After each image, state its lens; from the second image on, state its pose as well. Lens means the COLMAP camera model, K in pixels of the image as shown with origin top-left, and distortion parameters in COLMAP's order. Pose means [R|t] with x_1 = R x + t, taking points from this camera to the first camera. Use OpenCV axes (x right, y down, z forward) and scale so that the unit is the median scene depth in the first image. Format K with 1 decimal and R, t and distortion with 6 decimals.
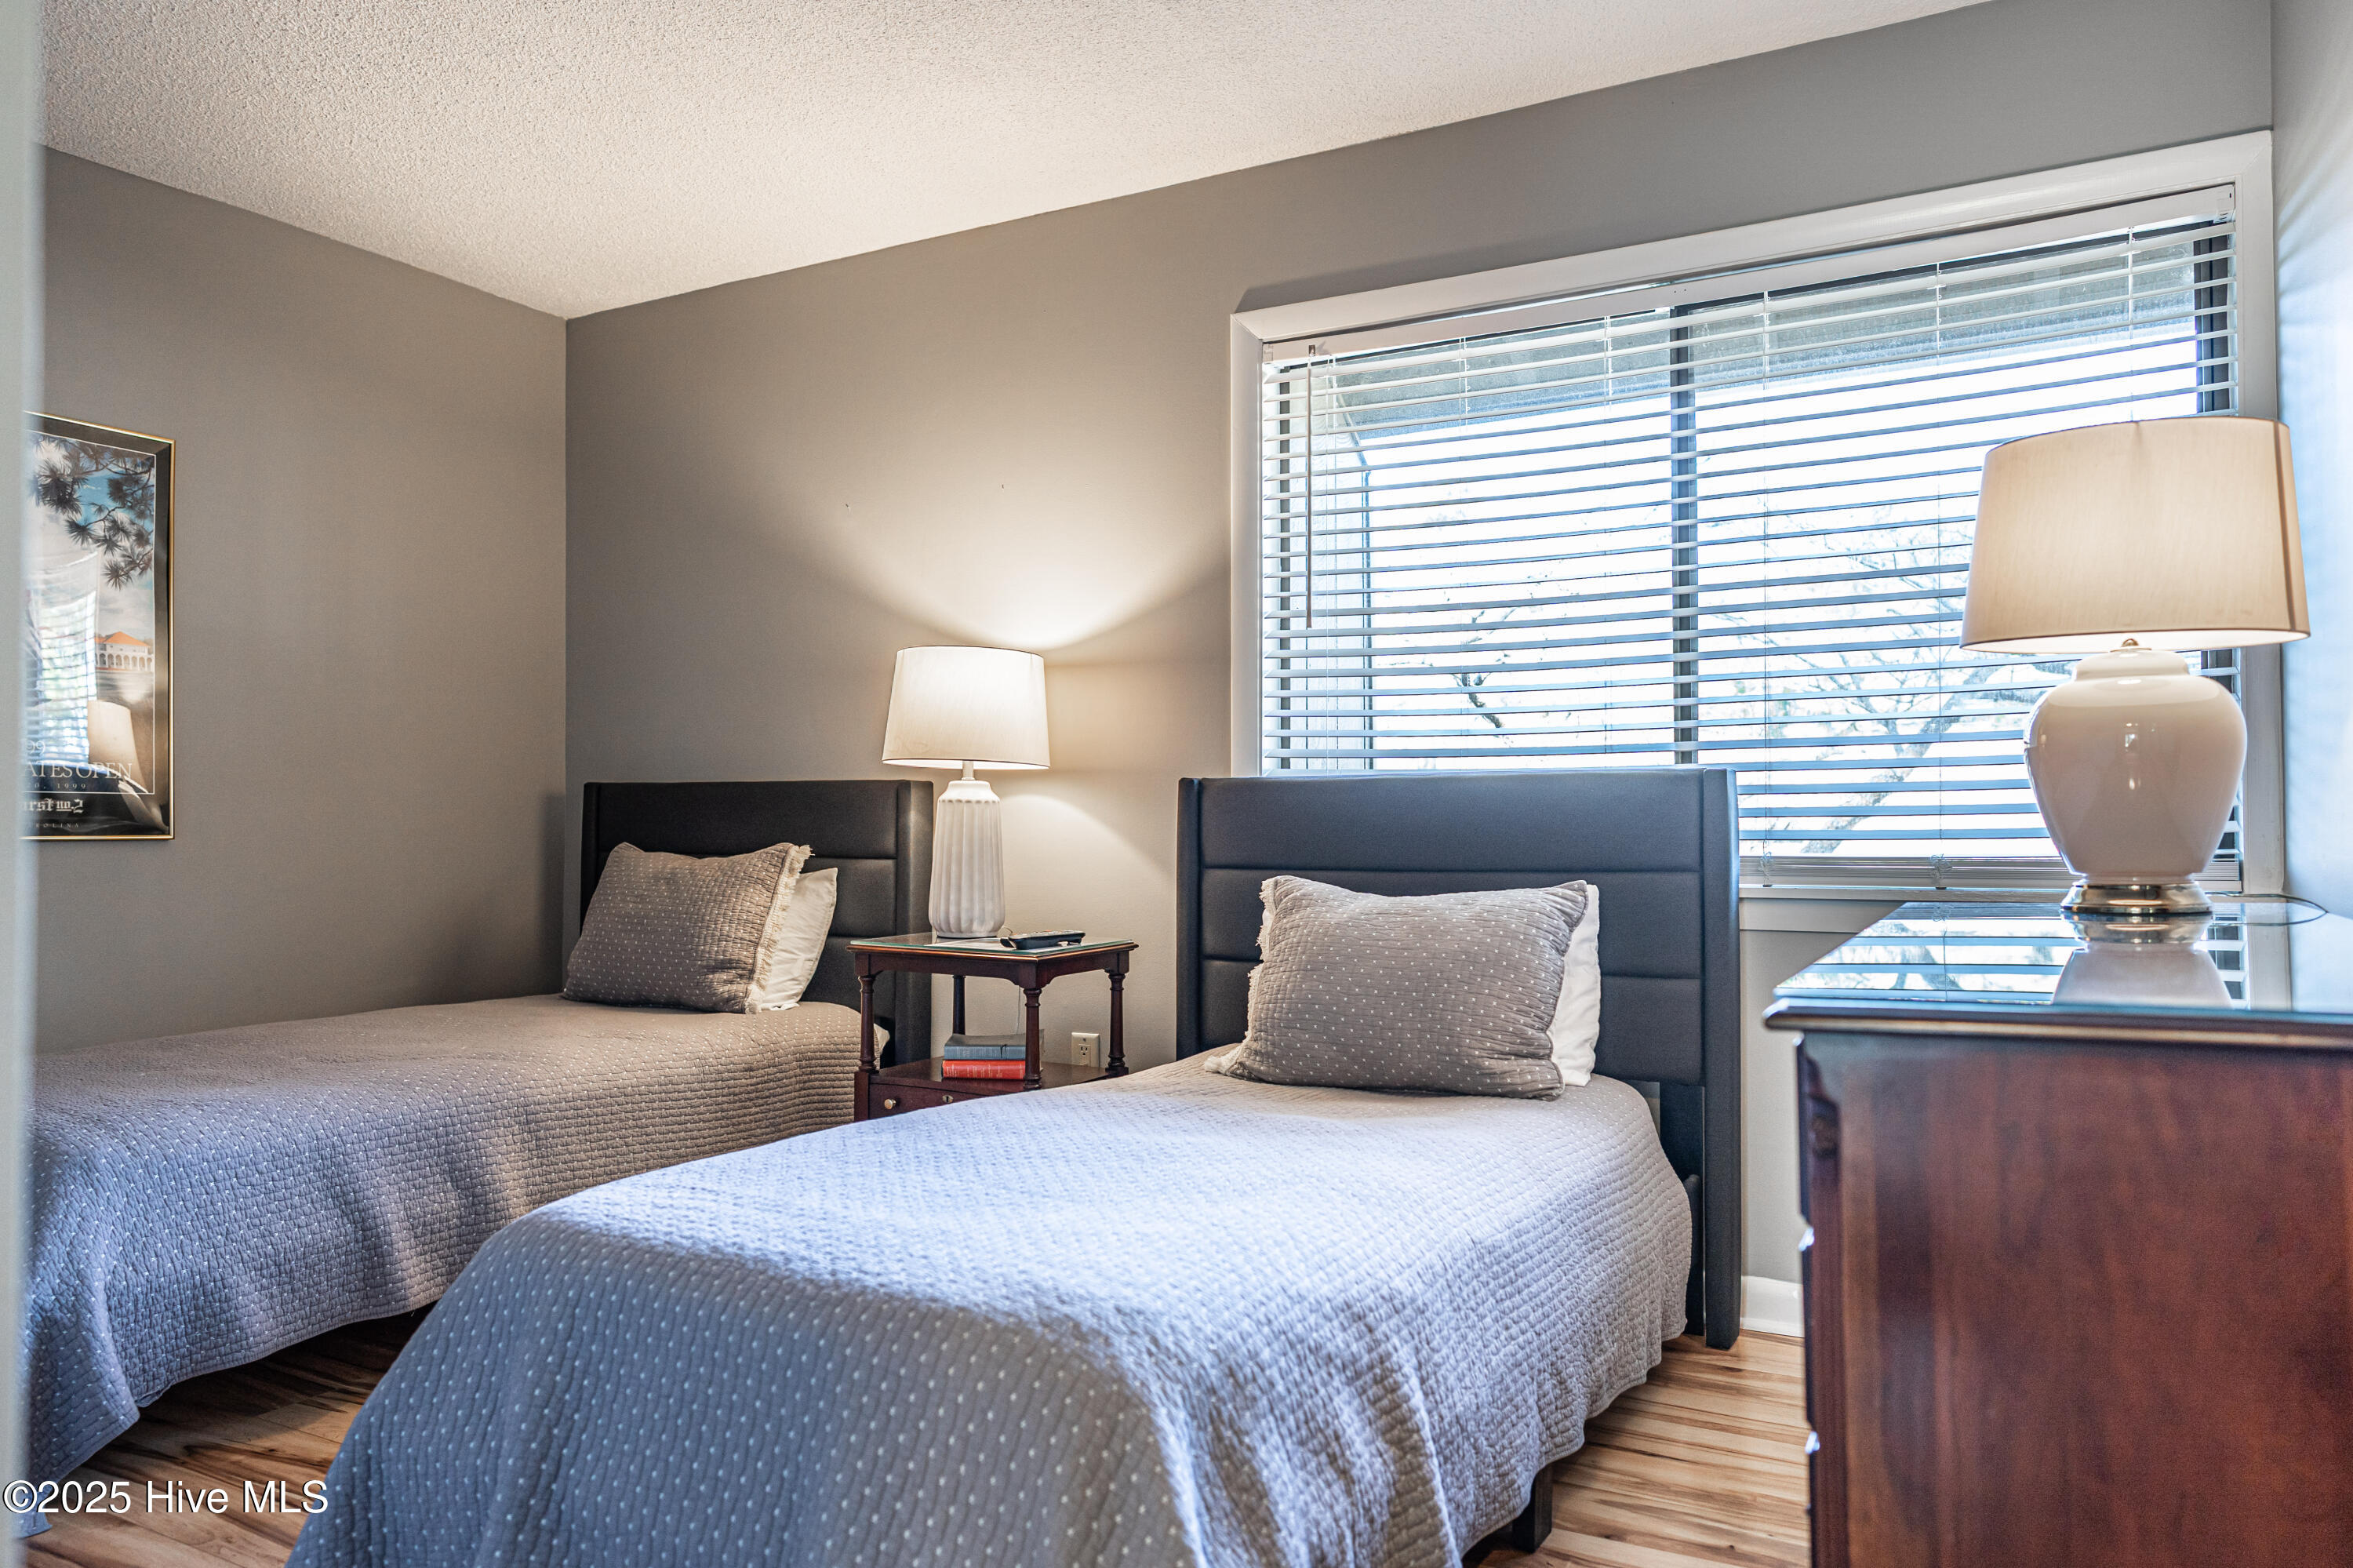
lens RADIAL K [[1575.3, 0, 1185.4], [0, 1575.3, 788.5], [0, 0, 1]] dist [-0.009179, 0.013571]
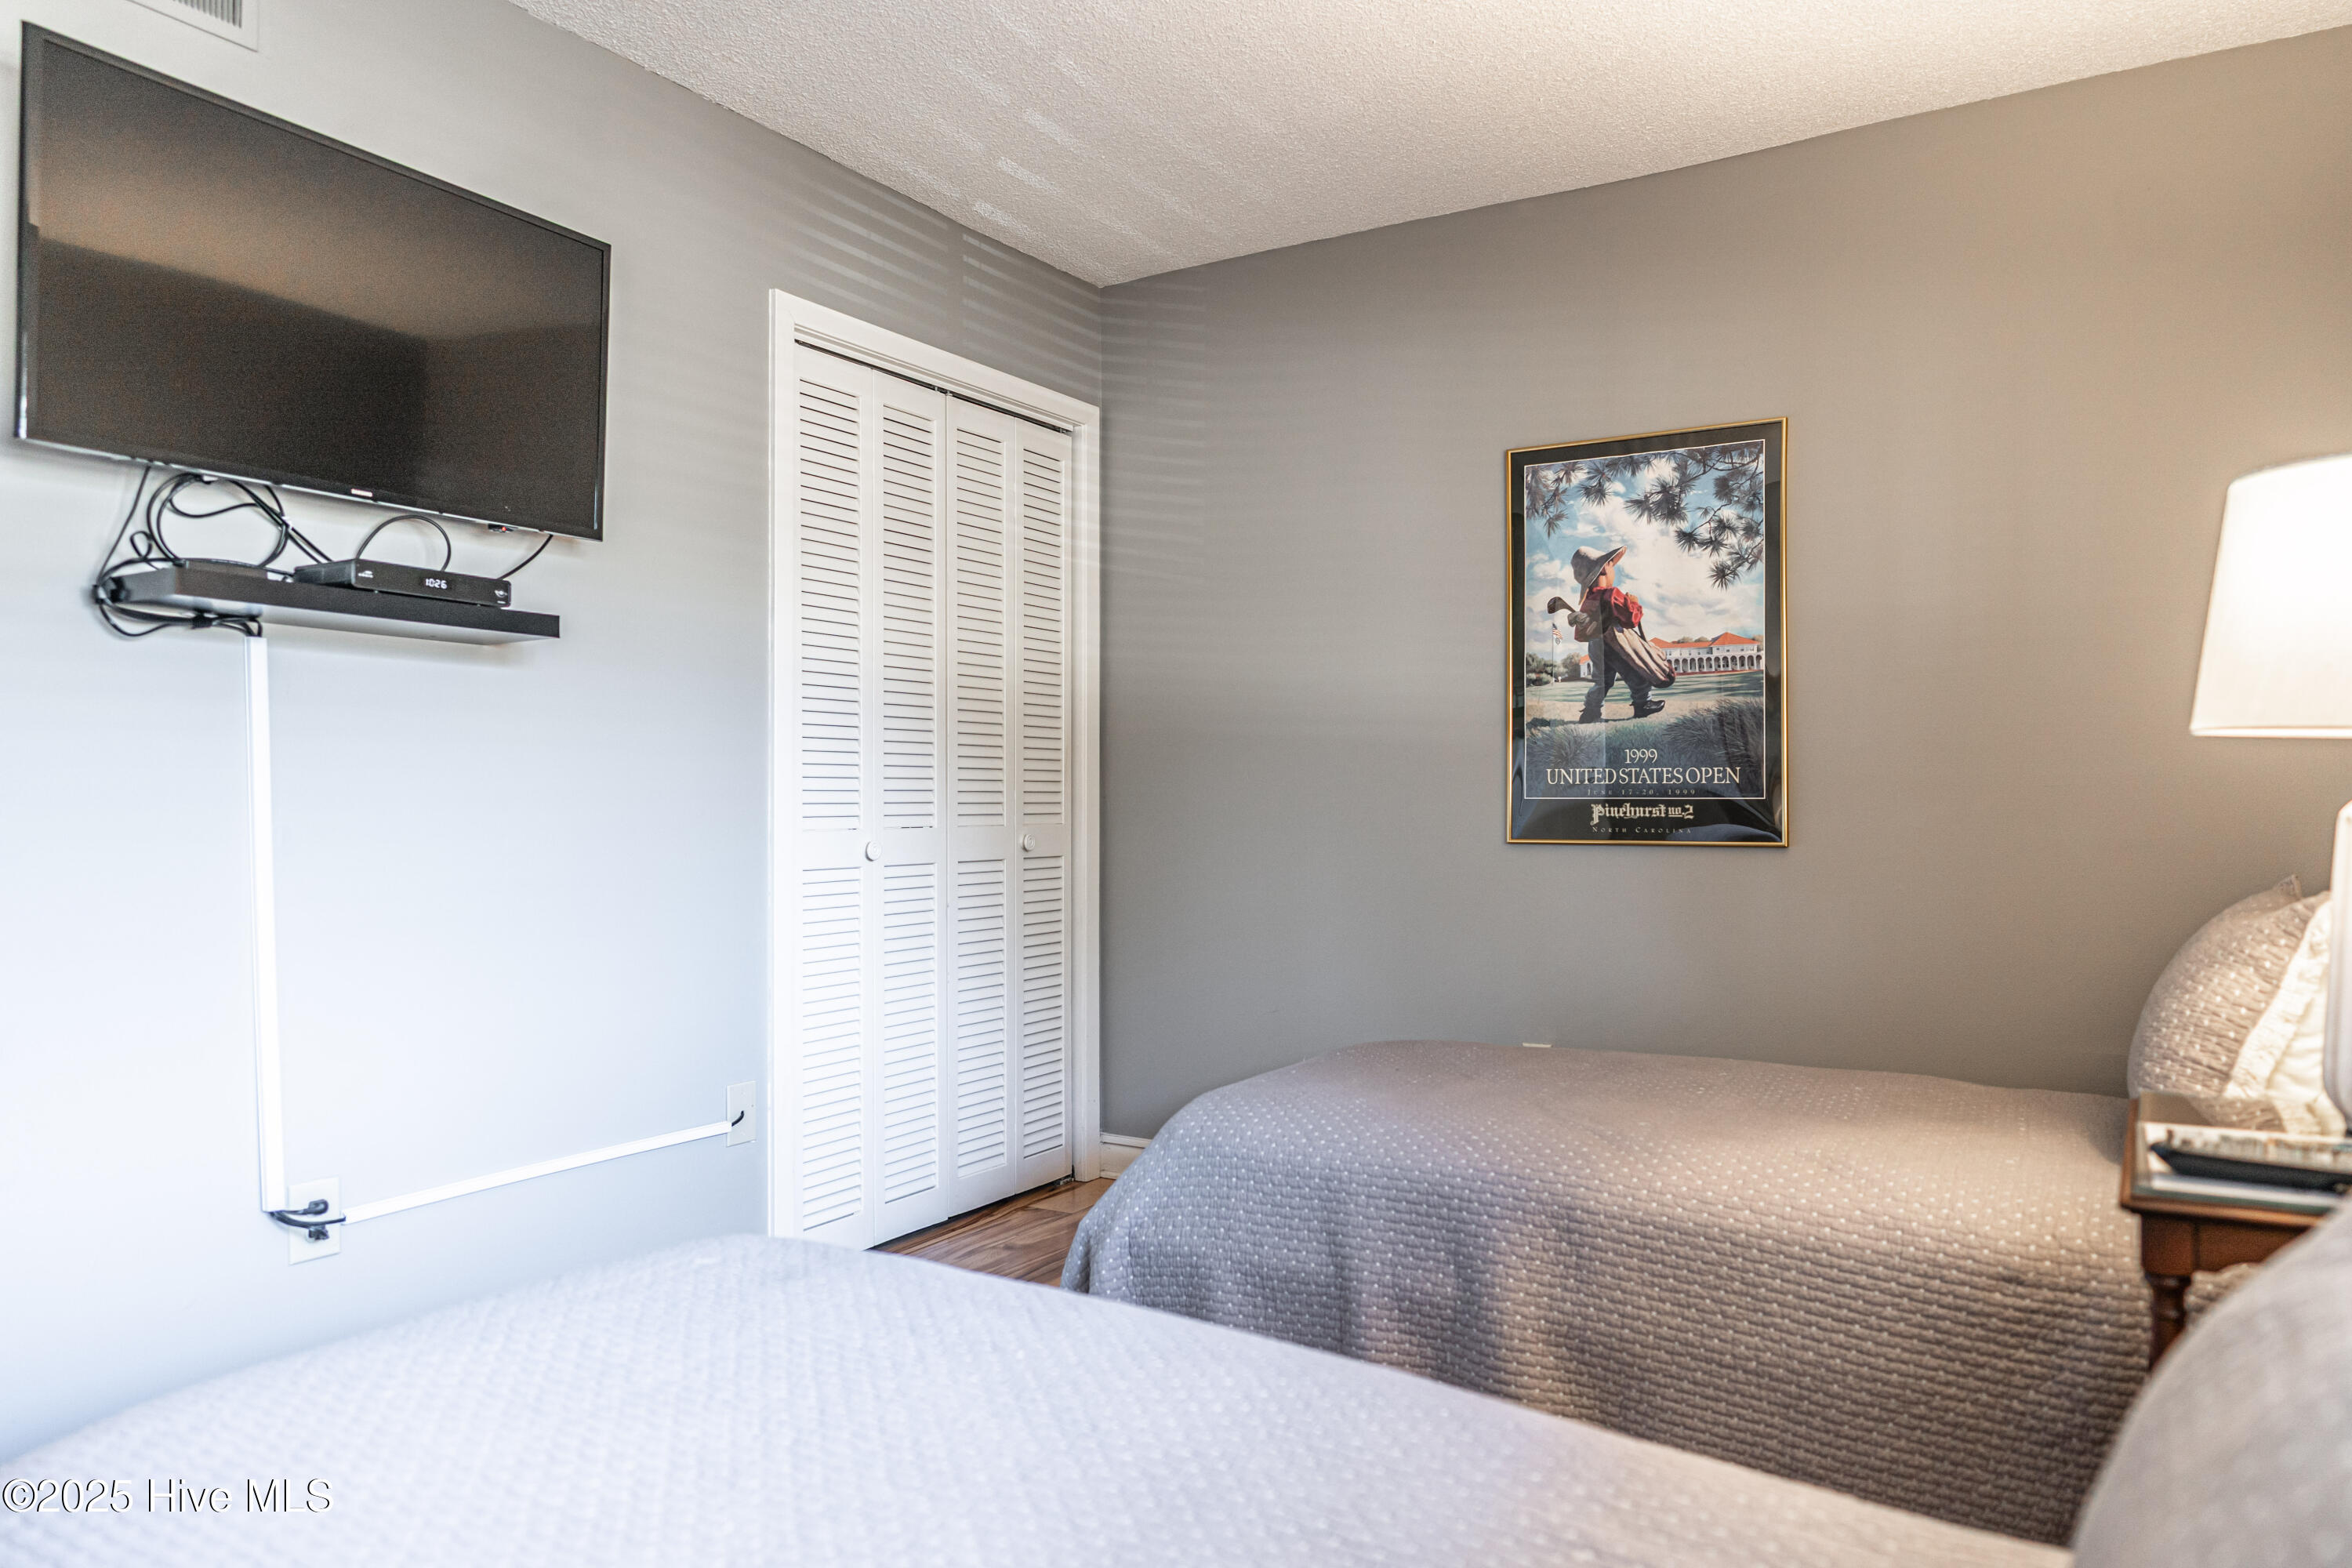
lens RADIAL K [[1574.6, 0, 1180.0], [0, 1574.6, 782.3], [0, 0, 1]] dist [-0.009179, 0.013571]
pose [[-0.053366, -0.006077, -0.998557, 0.312763], [0.022933, 0.999710, -0.007310, -0.007618], [0.998312, -0.023290, -0.053212, 0.714030]]
